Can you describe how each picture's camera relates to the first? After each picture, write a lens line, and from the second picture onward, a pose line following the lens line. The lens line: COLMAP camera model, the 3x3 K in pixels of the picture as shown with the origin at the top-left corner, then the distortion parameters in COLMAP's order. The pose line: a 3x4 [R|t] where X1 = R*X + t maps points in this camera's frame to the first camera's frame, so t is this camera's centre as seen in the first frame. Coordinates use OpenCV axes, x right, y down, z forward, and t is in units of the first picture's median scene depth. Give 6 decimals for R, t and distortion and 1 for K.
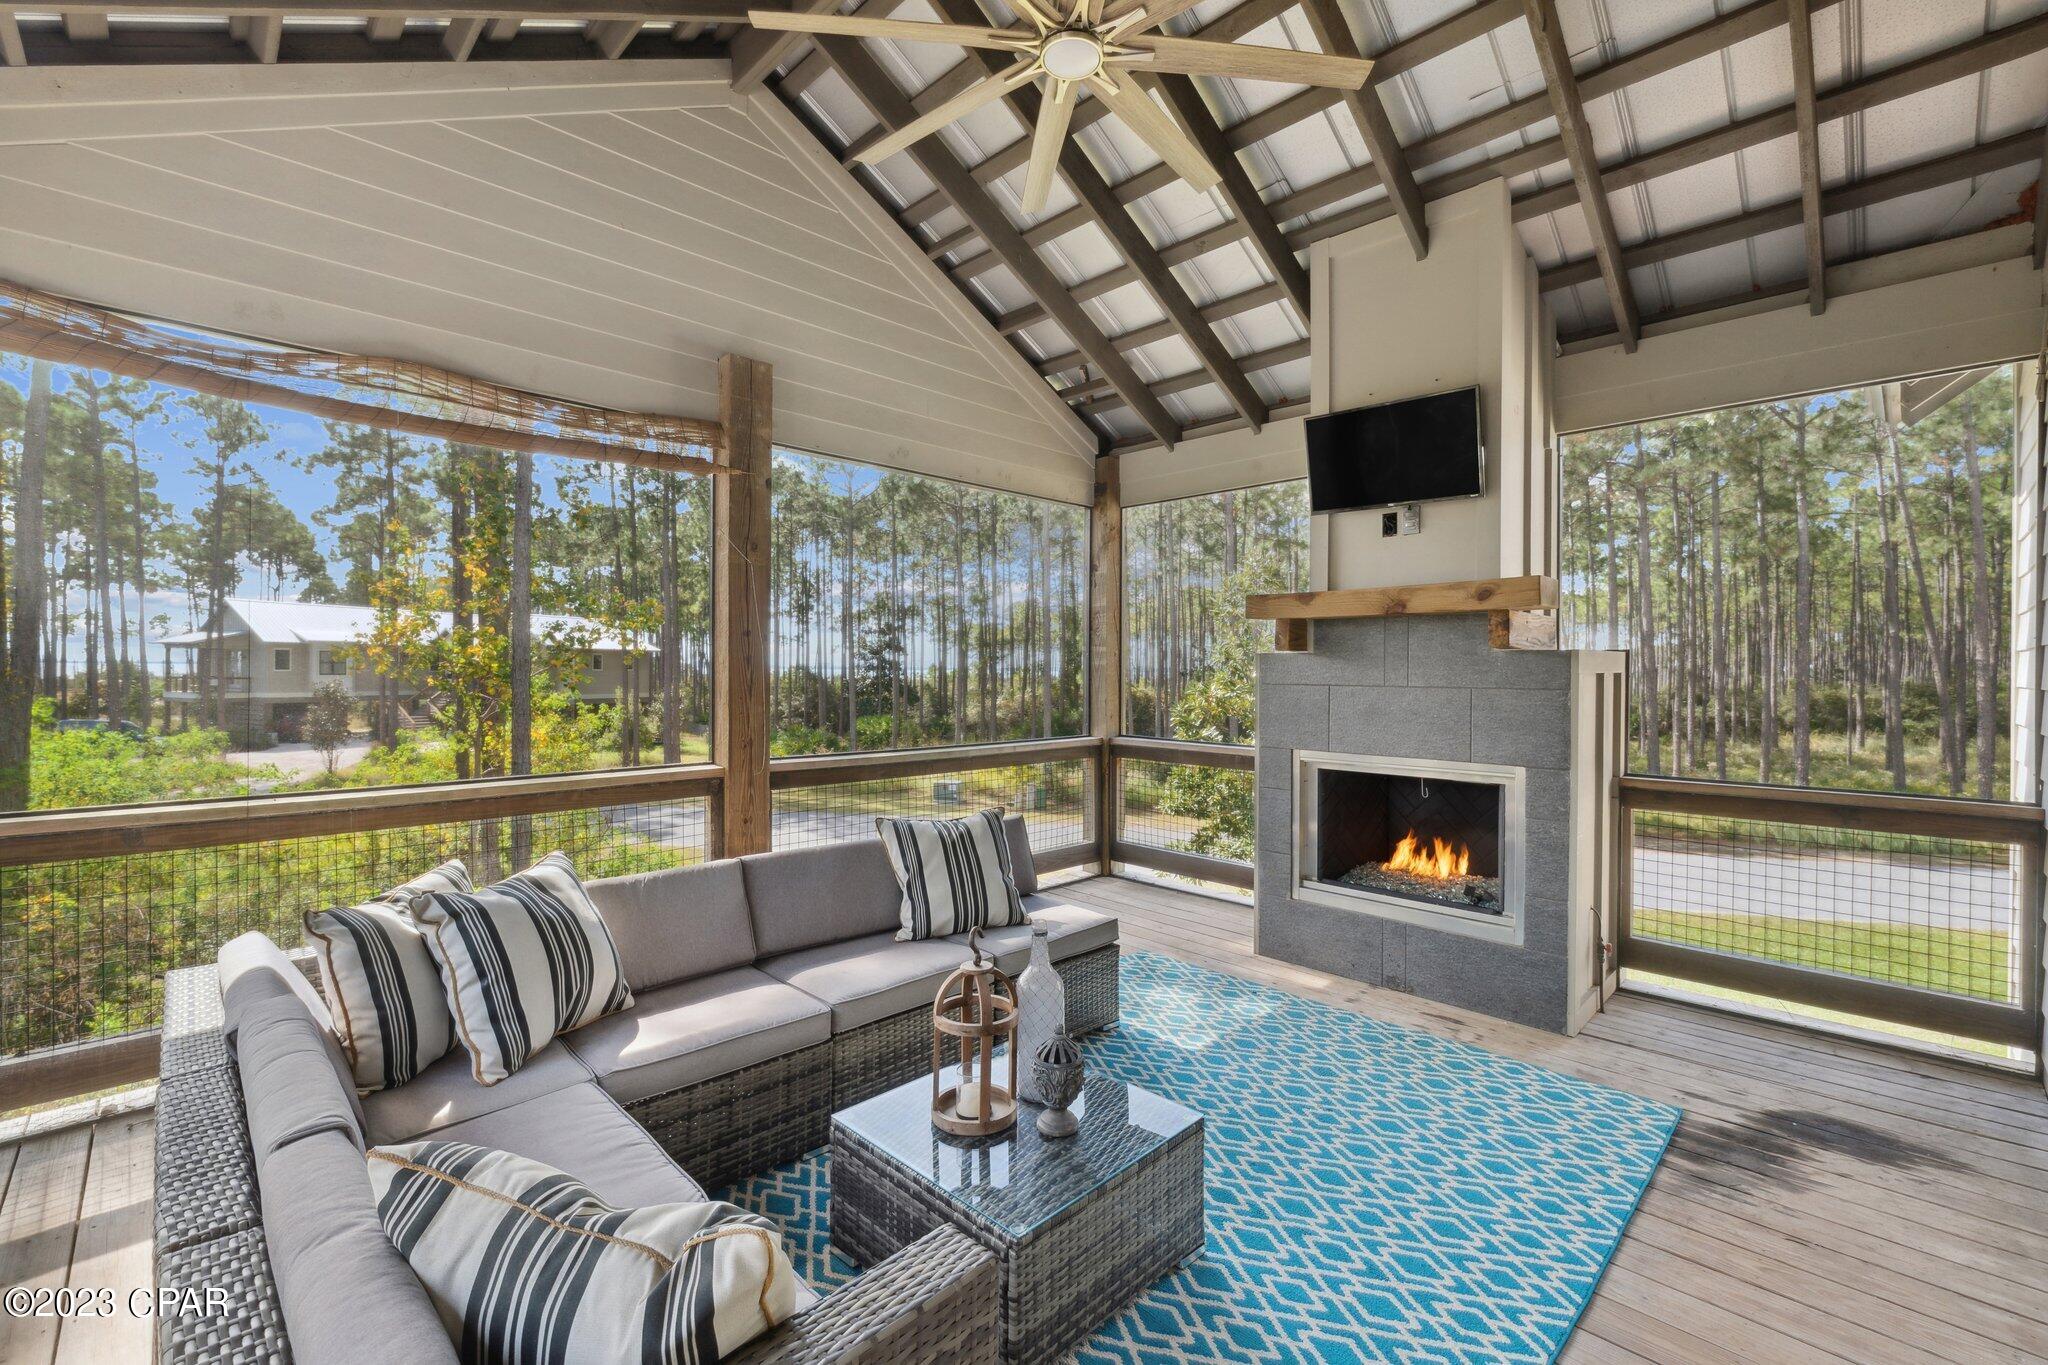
lens RADIAL K [[875.7, 0, 1022.0], [0, 875.7, 673.0], [0, 0, 1]] dist [-0.010129, 0.000106]
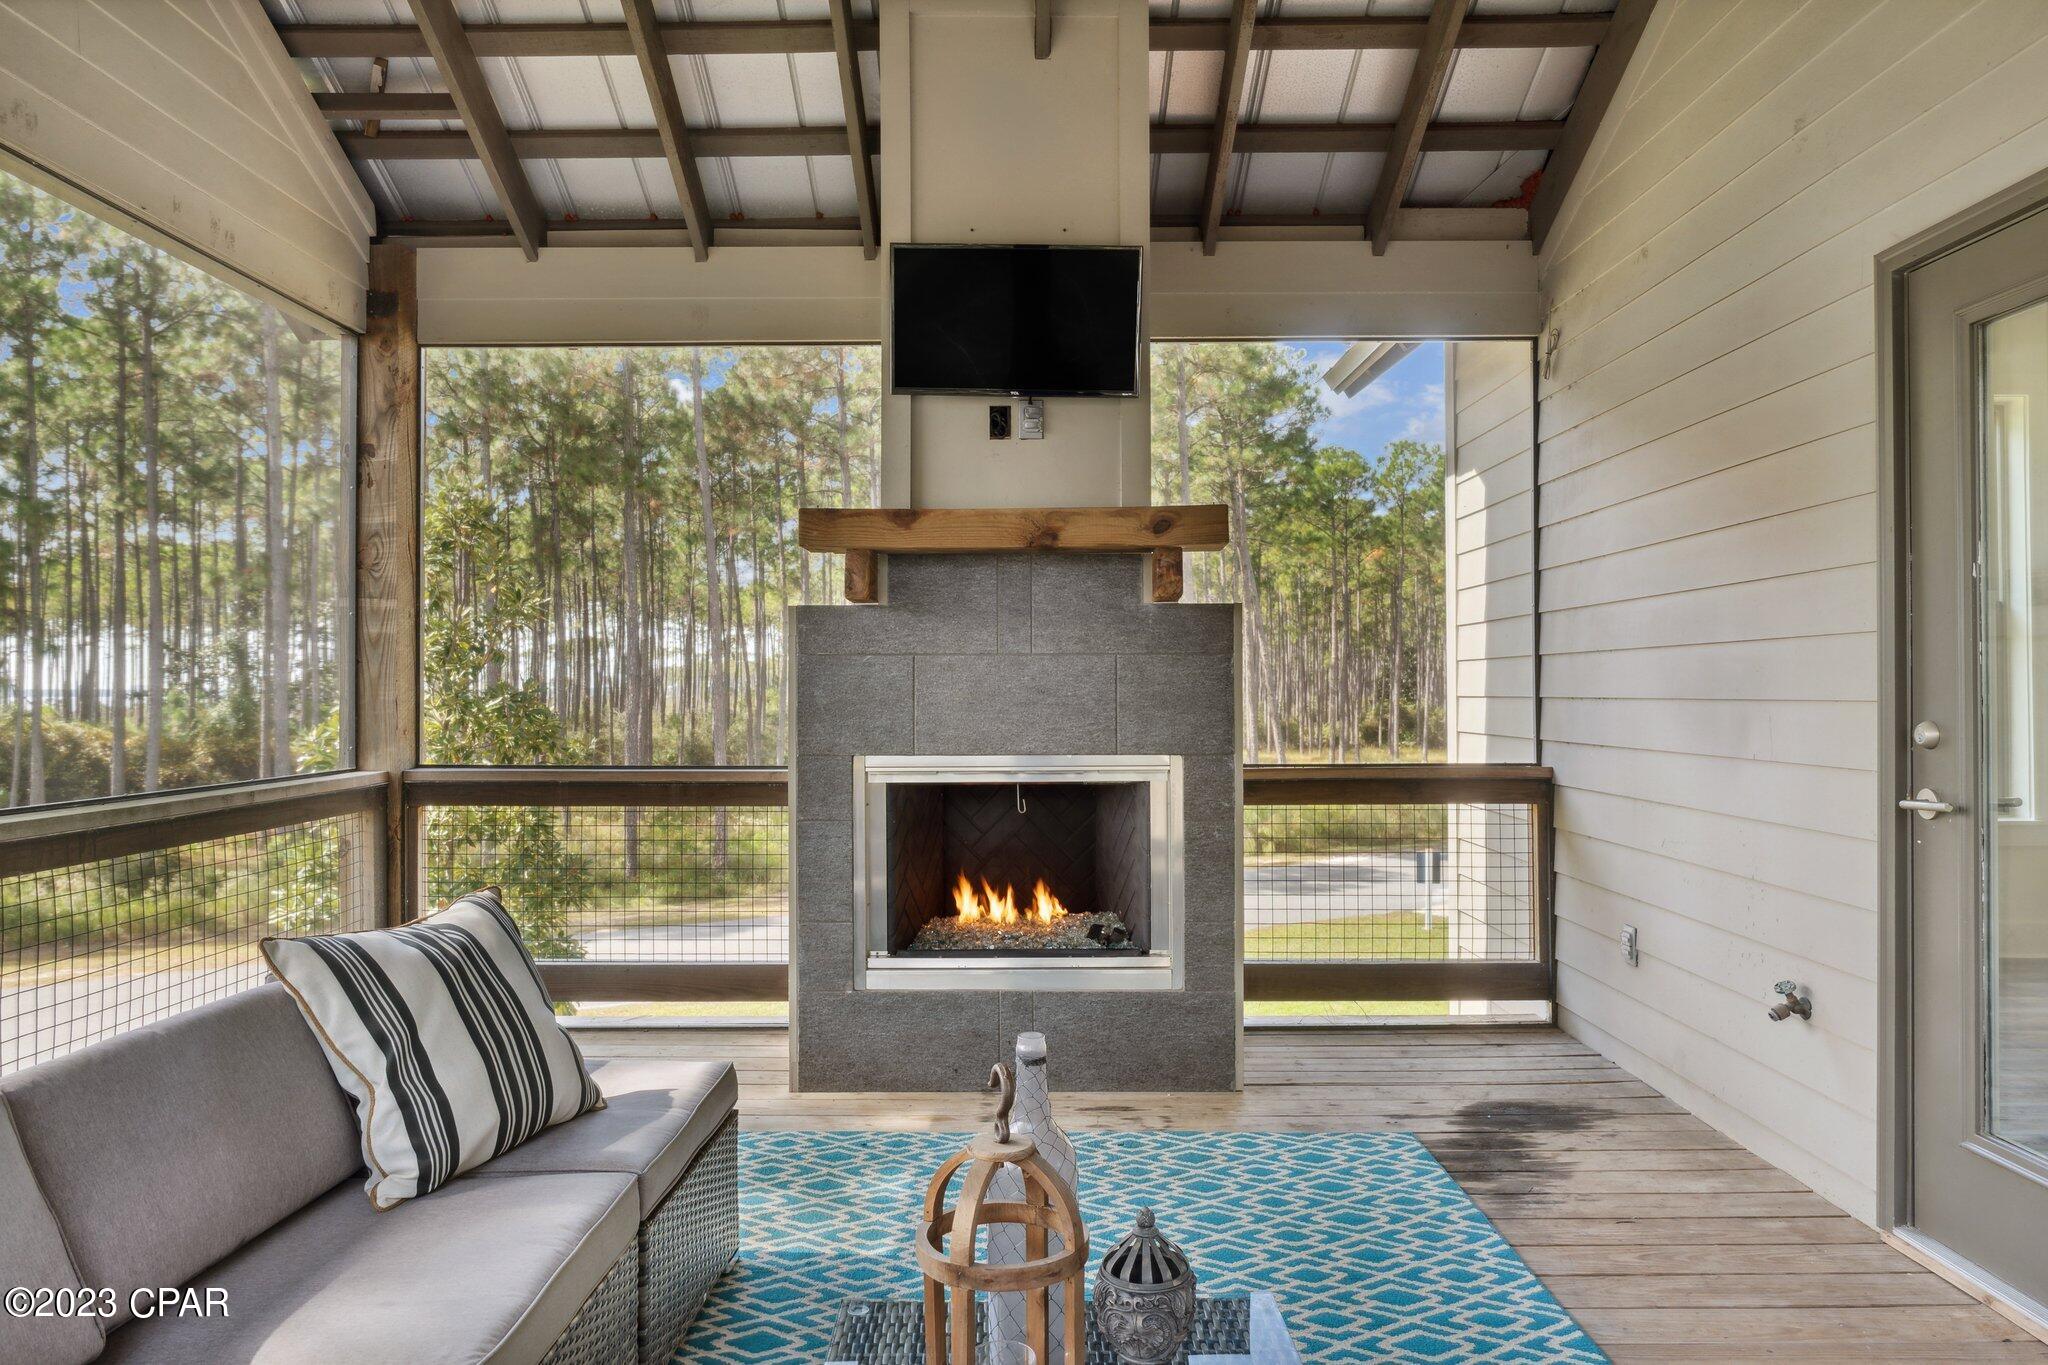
lens RADIAL K [[1318.2, 0, 1026.9], [0, 1318.2, 668.5], [0, 0, 1]] dist [-0.006233, -0.003775]
pose [[0.702091, 0.002614, 0.712082, -0.345733], [0.010797, 0.999839, -0.014315, 0.046133], [-0.712005, 0.017739, 0.701950, 0.278260]]
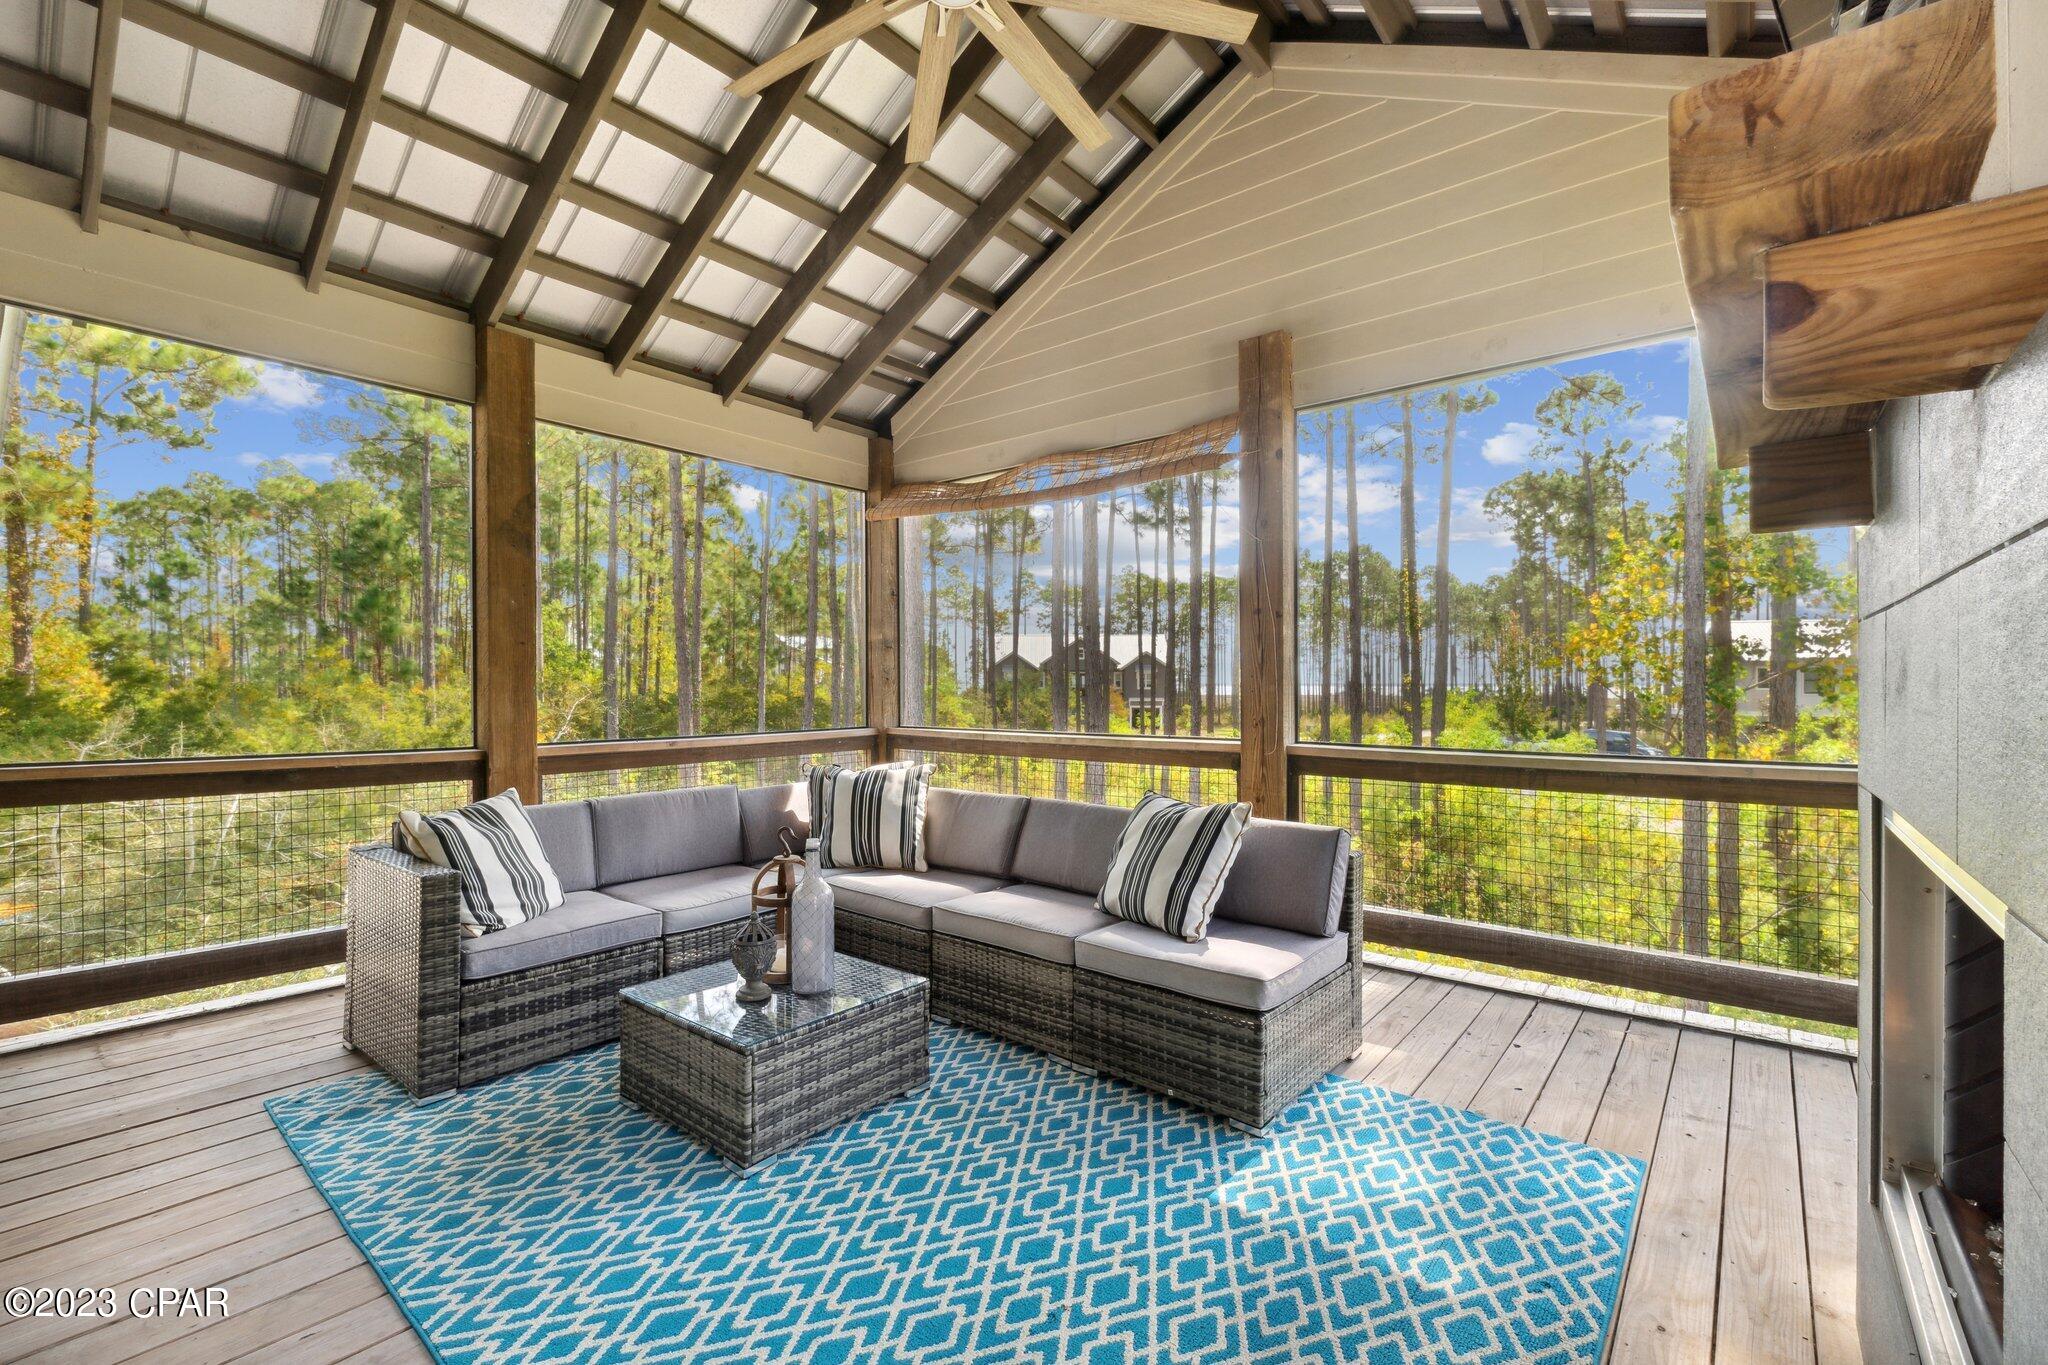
lens RADIAL K [[875.7, 0, 1024.0], [0, 875.7, 691.7], [0, 0, 1]] dist [-0.010129, 0.000106]
pose [[0.112728, -0.000640, -0.993626, 0.754563], [-0.011573, 0.999931, -0.001957, 0.057120], [0.993558, 0.011720, 0.112713, 0.722897]]
